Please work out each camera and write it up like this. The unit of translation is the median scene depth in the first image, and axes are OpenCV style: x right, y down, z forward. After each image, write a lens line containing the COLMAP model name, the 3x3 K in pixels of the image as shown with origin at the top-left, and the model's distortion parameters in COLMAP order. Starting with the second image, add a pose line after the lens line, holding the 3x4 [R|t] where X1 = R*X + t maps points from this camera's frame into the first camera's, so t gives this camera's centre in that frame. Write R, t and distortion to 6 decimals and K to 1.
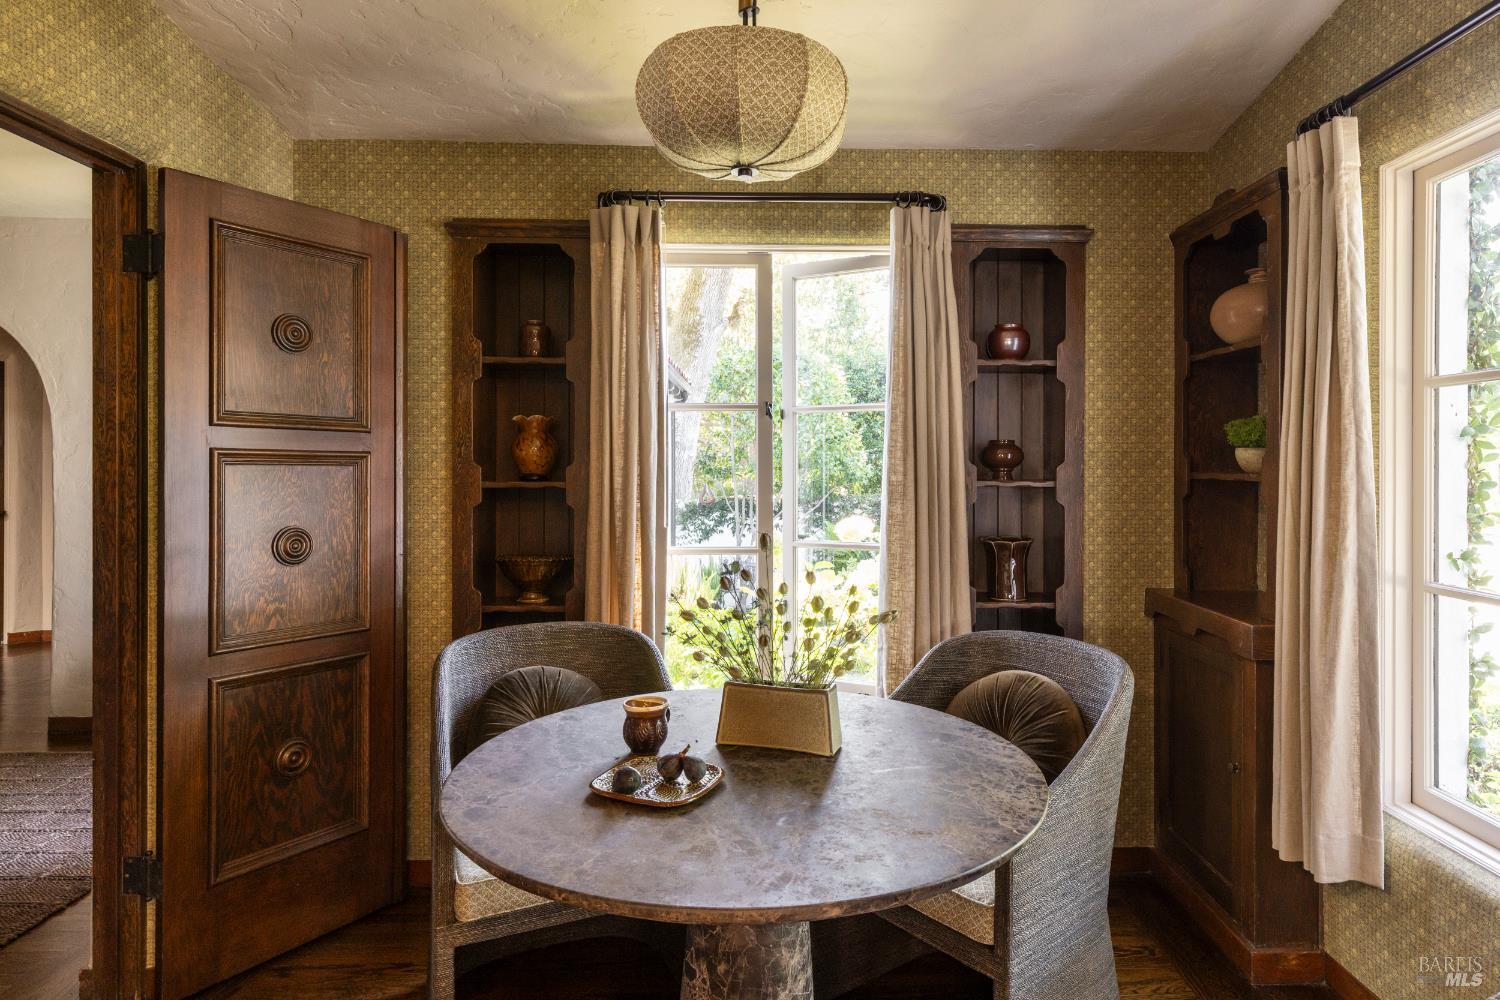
lens RADIAL K [[806.1, 0, 799.1], [0, 806.1, 469.9], [0, 0, 1]] dist [0.000067, 0.000154]
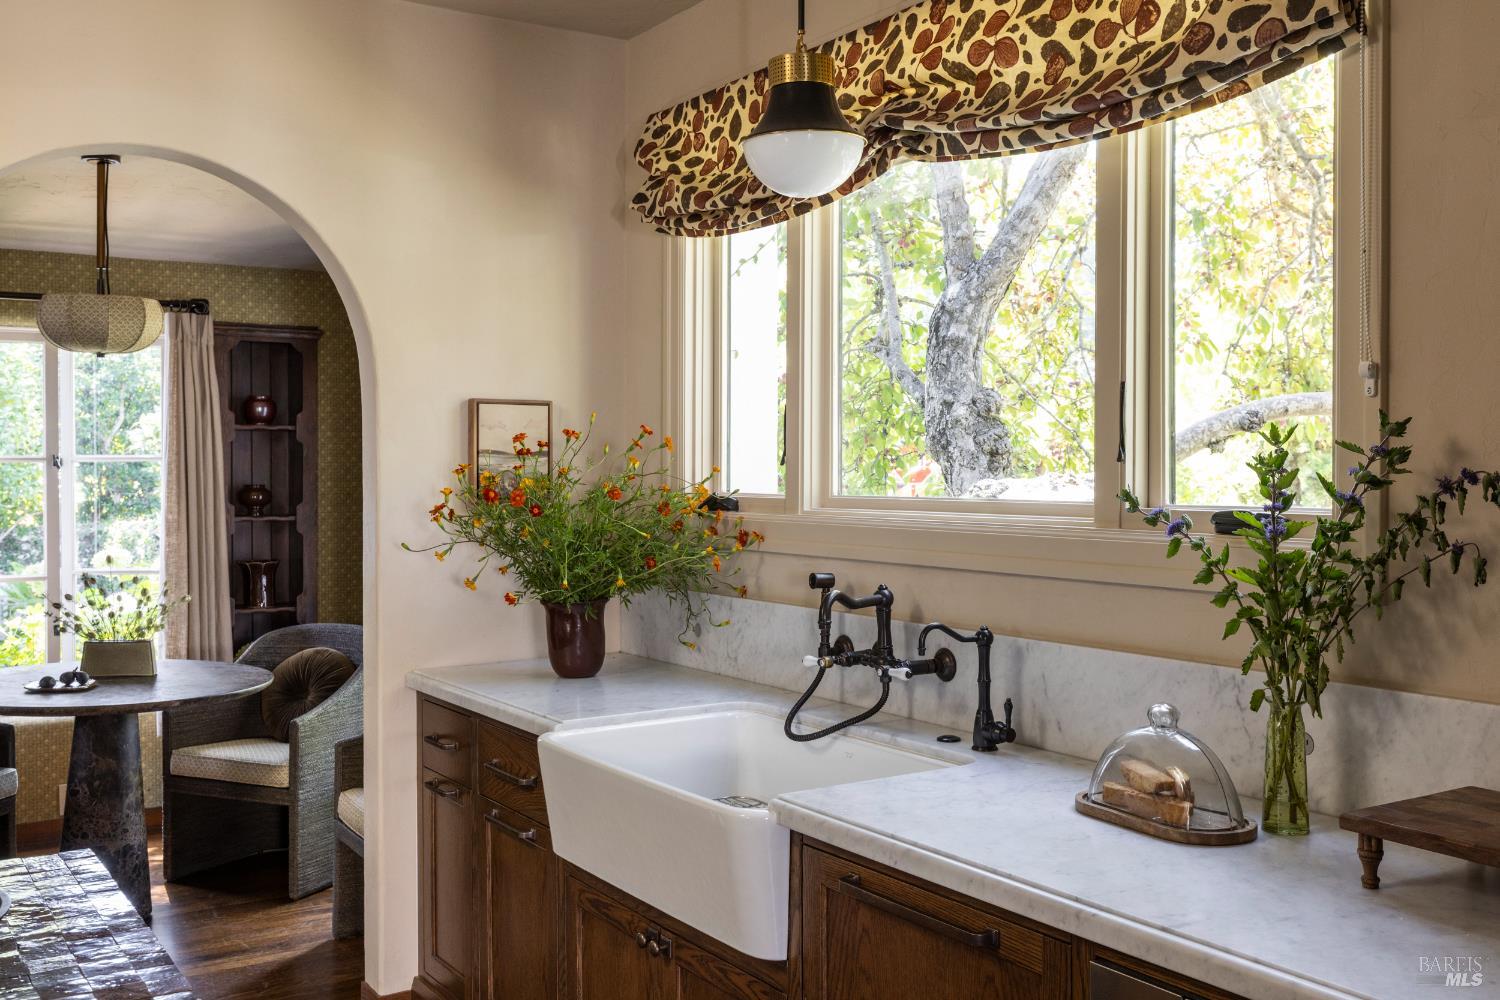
lens RADIAL K [[1490.3, 0, 756.9], [0, 1490.3, 499.1], [0, 0, 1]] dist [0.032392, 0.000000]
pose [[0.849973, -0.010577, 0.526720, -0.344679], [-0.000974, 0.999765, 0.021647, -0.070076], [-0.526825, -0.018913, 0.849763, -1.536896]]
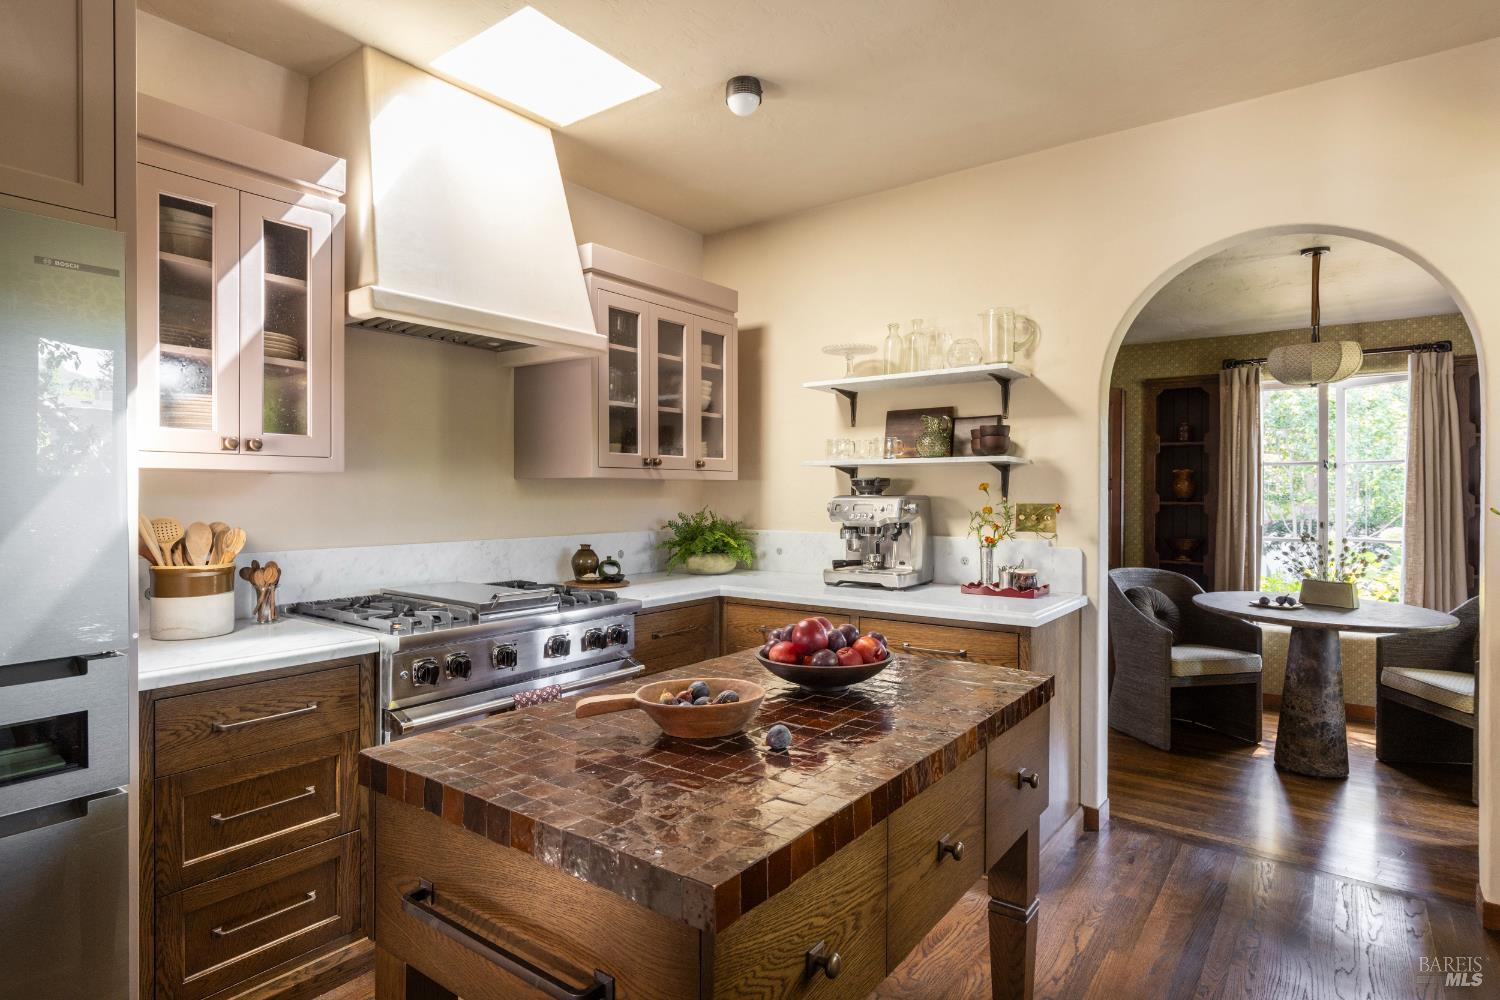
lens RADIAL K [[806.1, 0, 744.7], [0, 806.1, 497.2], [0, 0, 1]] dist [0.000067, 0.000154]
pose [[0.785636, 0.005834, -0.618661, 0.061171], [-0.004734, 0.999983, 0.003418, 0.000657], [0.618671, 0.000243, 0.785650, -1.317470]]
